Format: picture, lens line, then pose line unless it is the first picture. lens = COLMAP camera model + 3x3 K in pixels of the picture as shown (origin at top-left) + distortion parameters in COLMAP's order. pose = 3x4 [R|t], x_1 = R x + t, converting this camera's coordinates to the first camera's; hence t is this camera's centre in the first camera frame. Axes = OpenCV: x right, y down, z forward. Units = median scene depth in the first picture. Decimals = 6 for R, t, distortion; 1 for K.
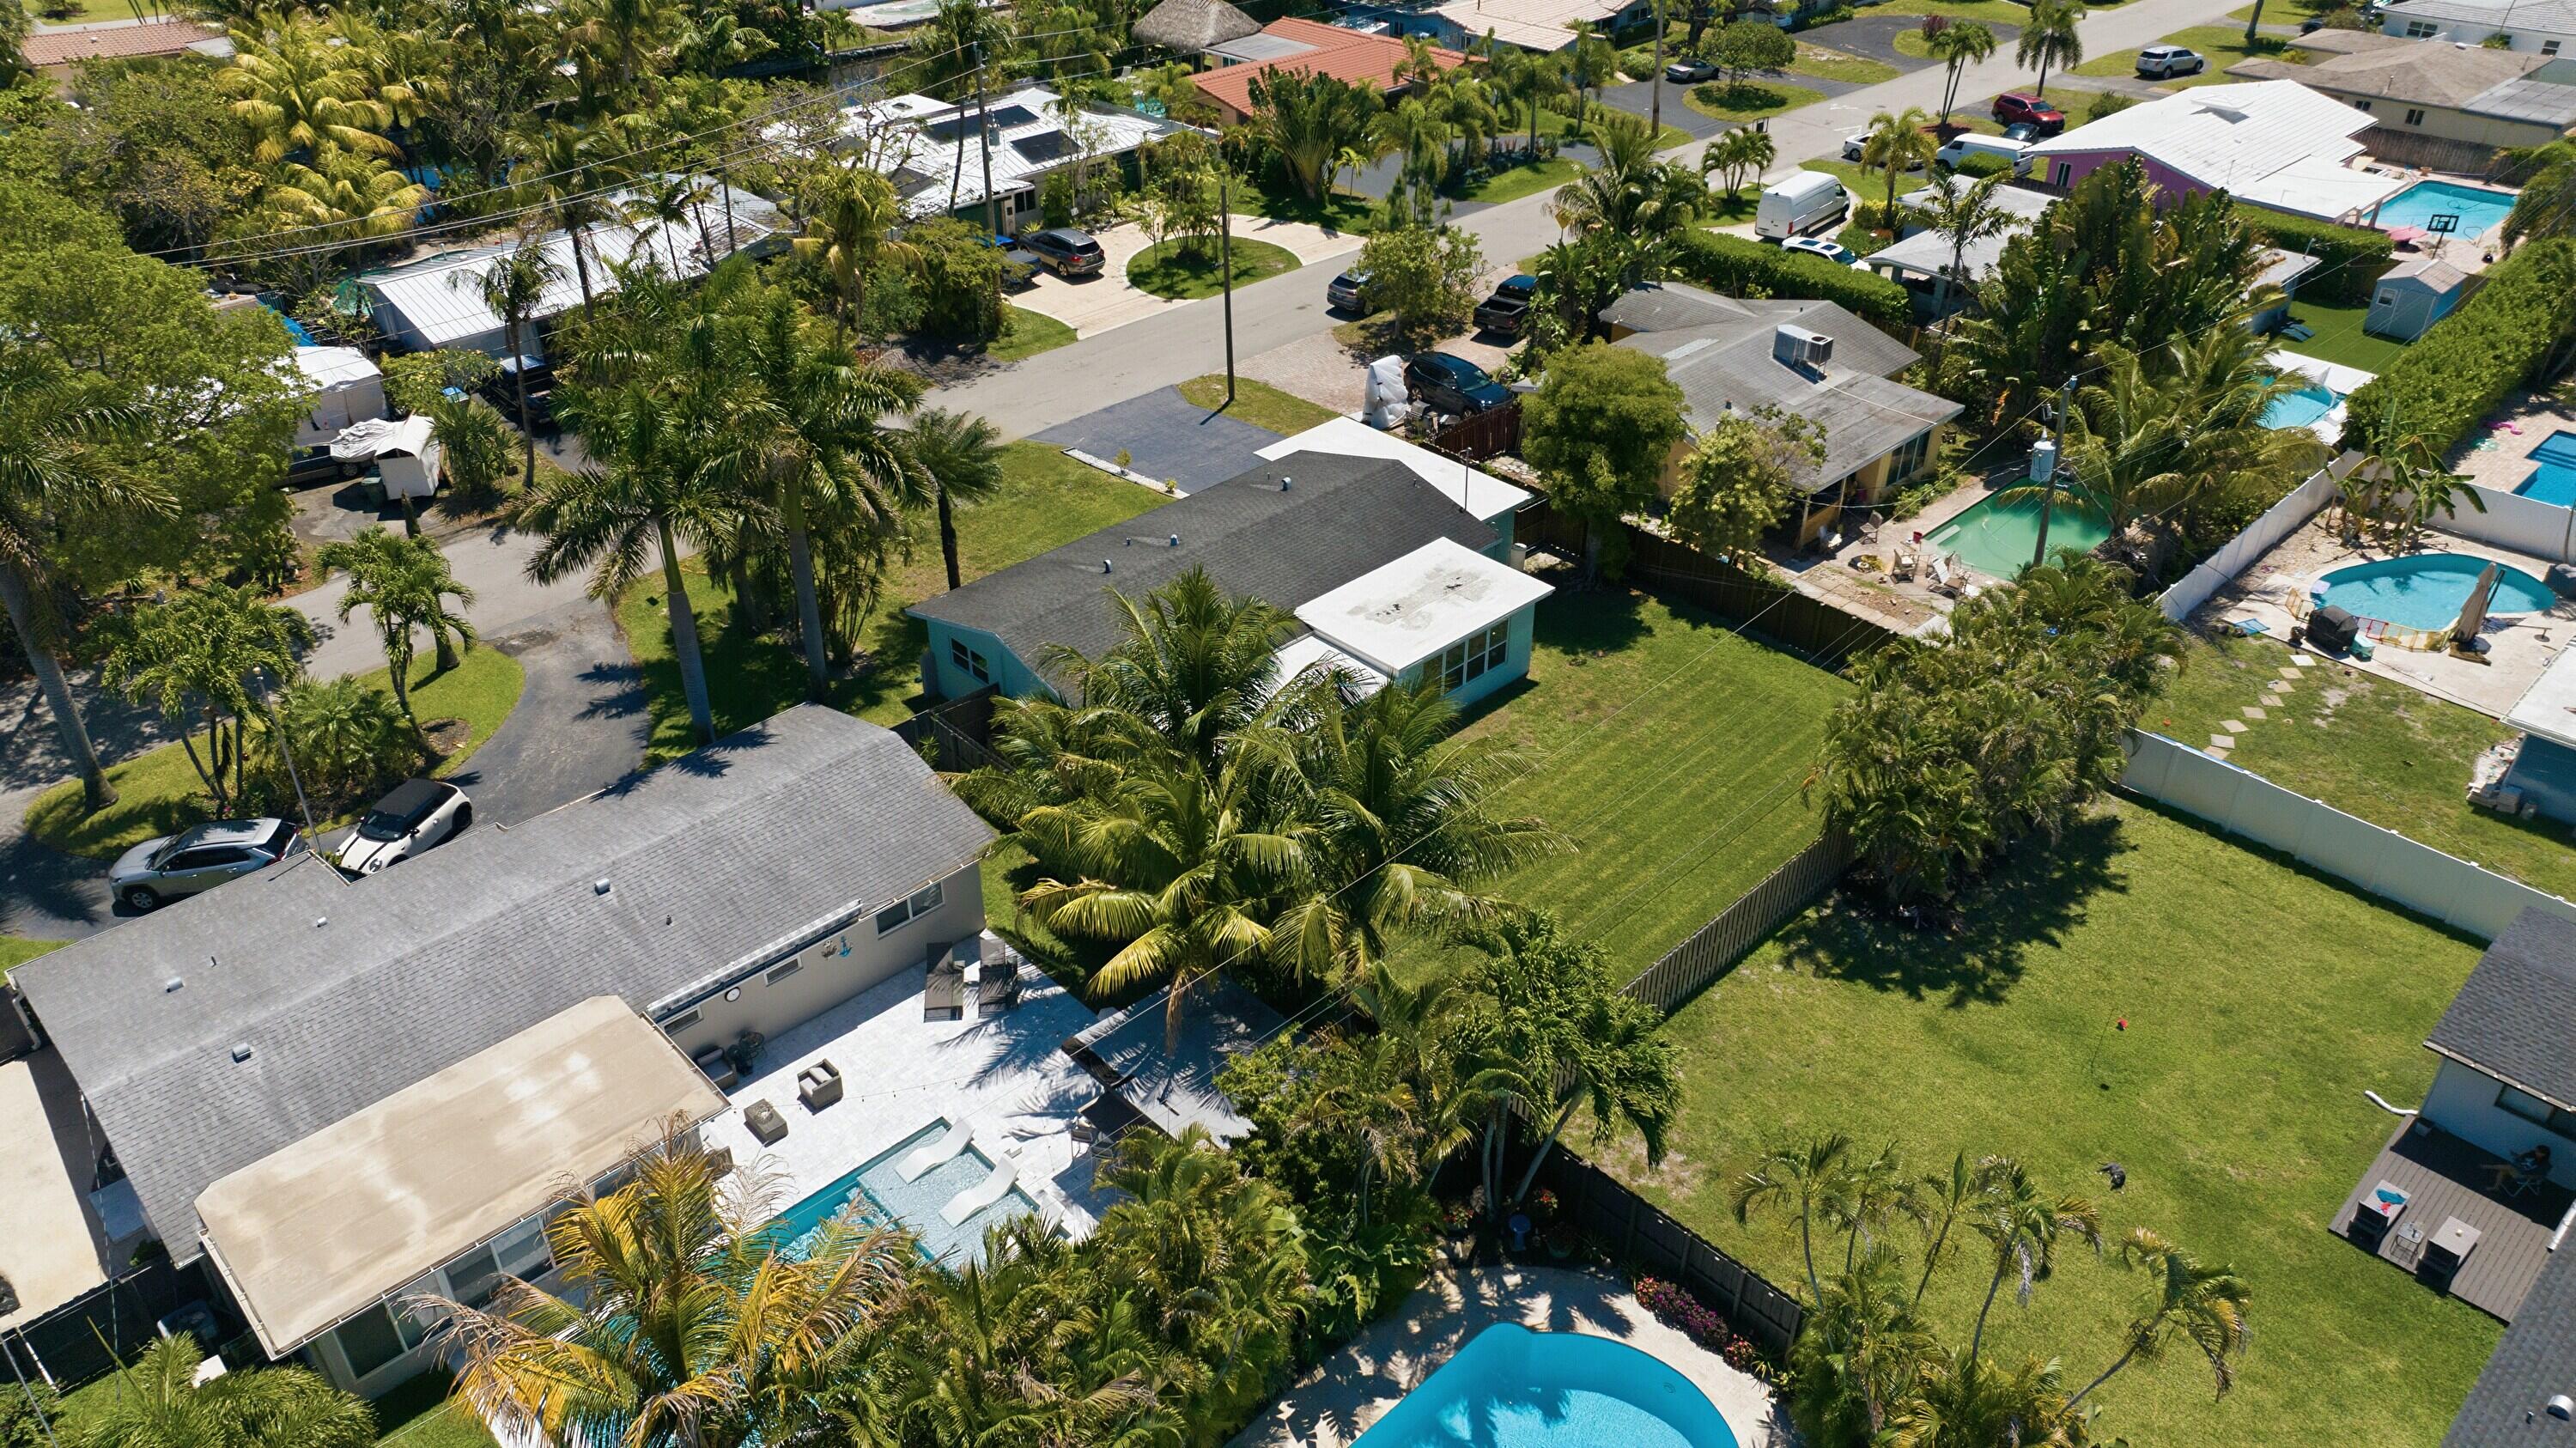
lens RADIAL K [[1812.7, 0, 1294.4], [0, 1812.7, 726.6], [0, 0, 1]] dist [-0.029069, 0.026477]
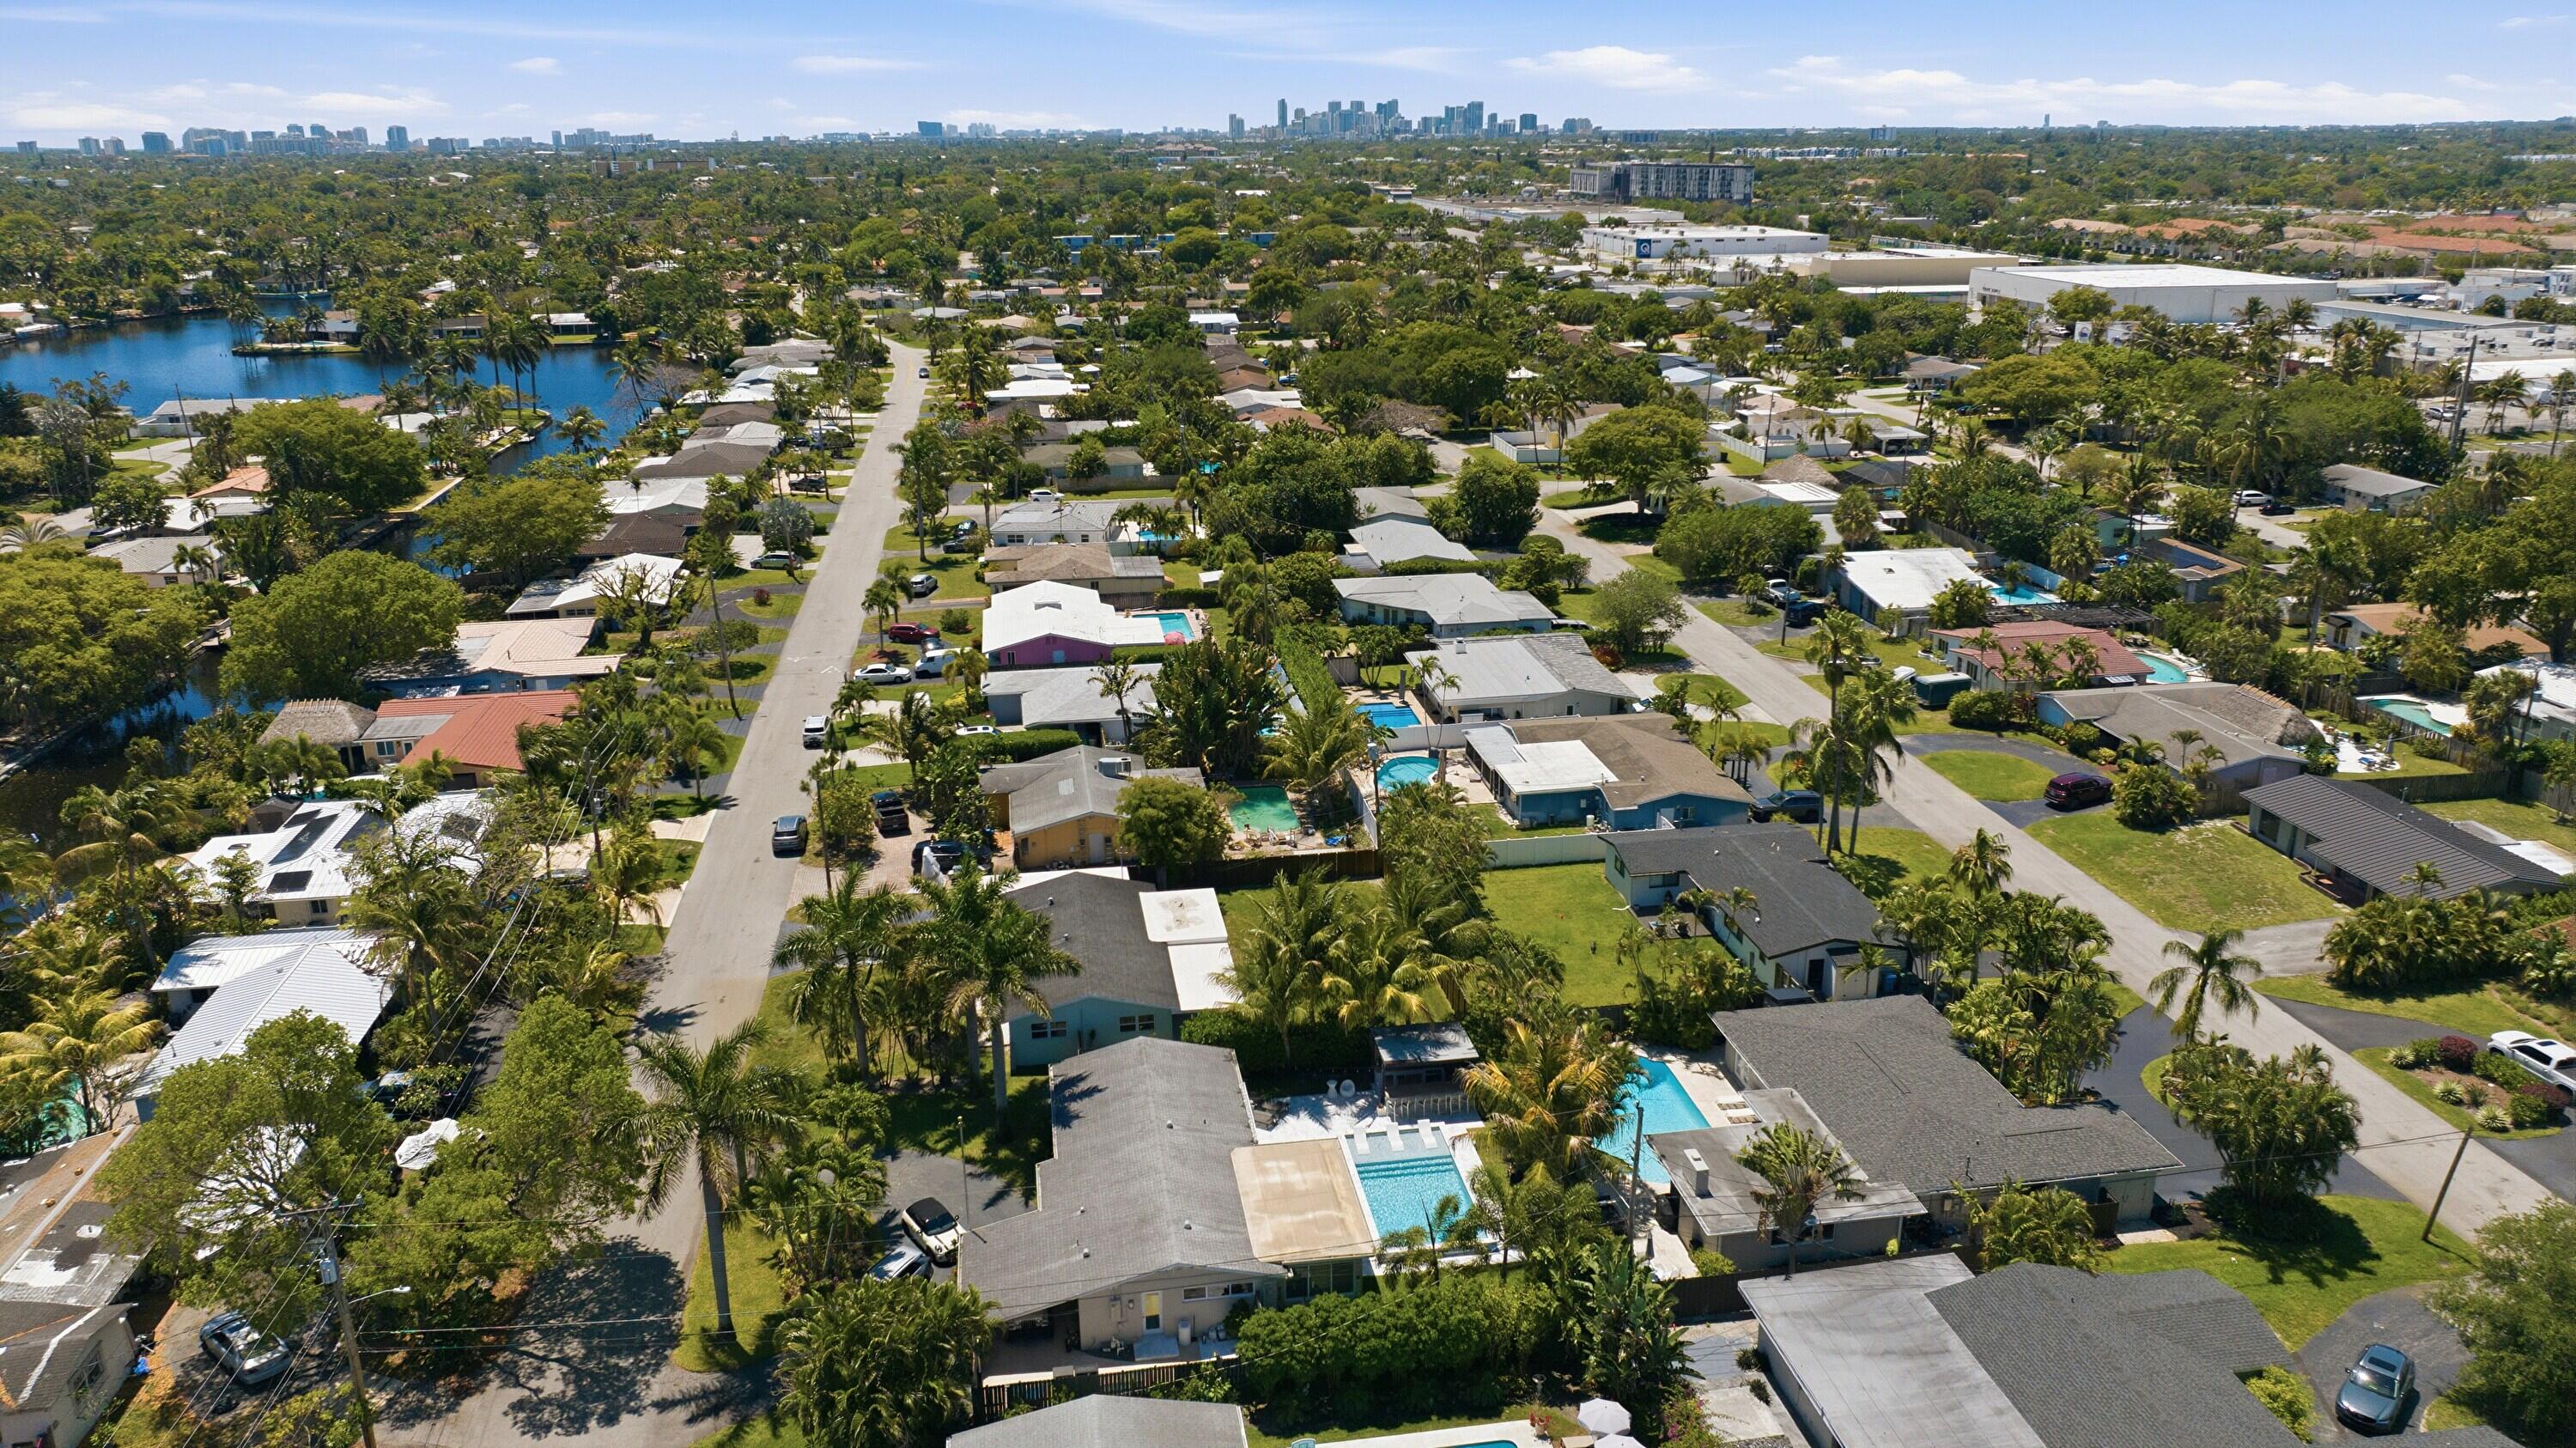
lens RADIAL K [[1812.7, 0, 1295.1], [0, 1812.7, 729.7], [0, 0, 1]] dist [-0.029069, 0.026477]
pose [[0.571062, -0.261398, 0.778177, -1.129719], [0.455821, 0.889353, -0.035759, -0.104739], [-0.682727, 0.375130, 0.627026, -0.311099]]
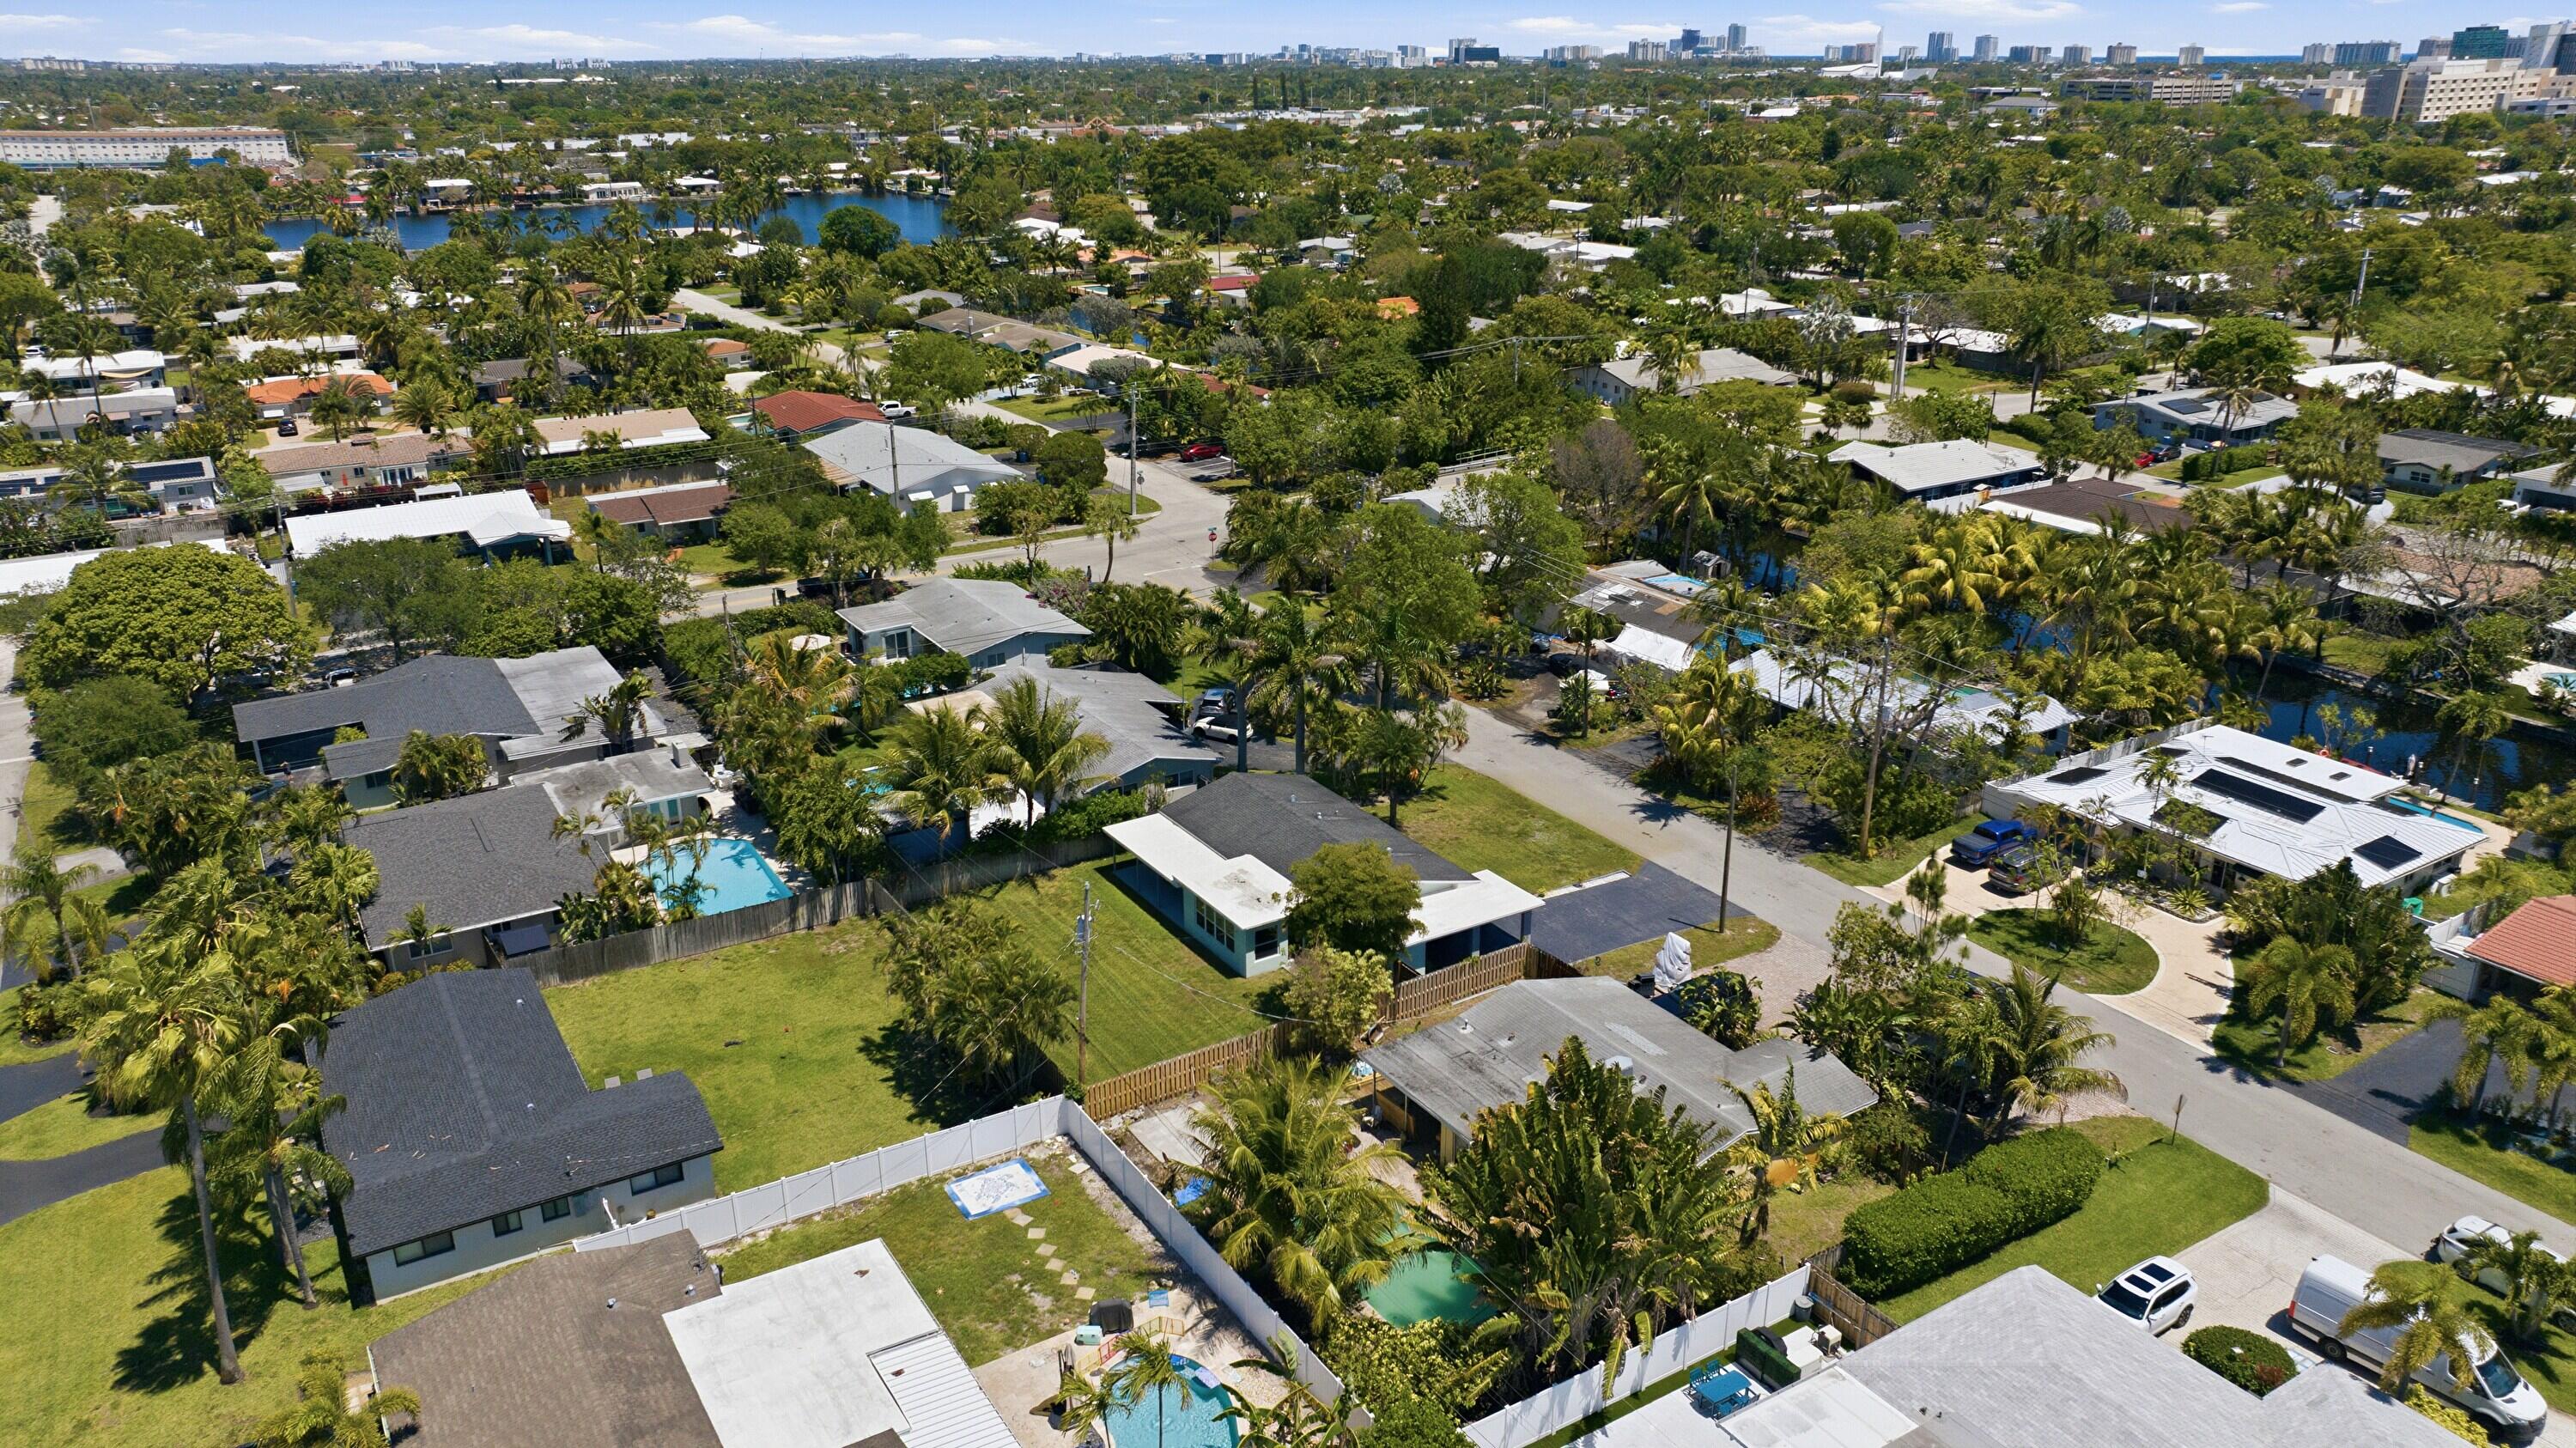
lens RADIAL K [[1812.7, 0, 1274.5], [0, 1812.7, 727.5], [0, 0, 1]] dist [-0.029069, 0.026477]
pose [[-0.219020, 0.344227, -0.912983, 1.297378], [-0.526328, 0.746212, 0.407611, -0.739506], [0.821590, 0.569803, 0.017740, 0.784762]]
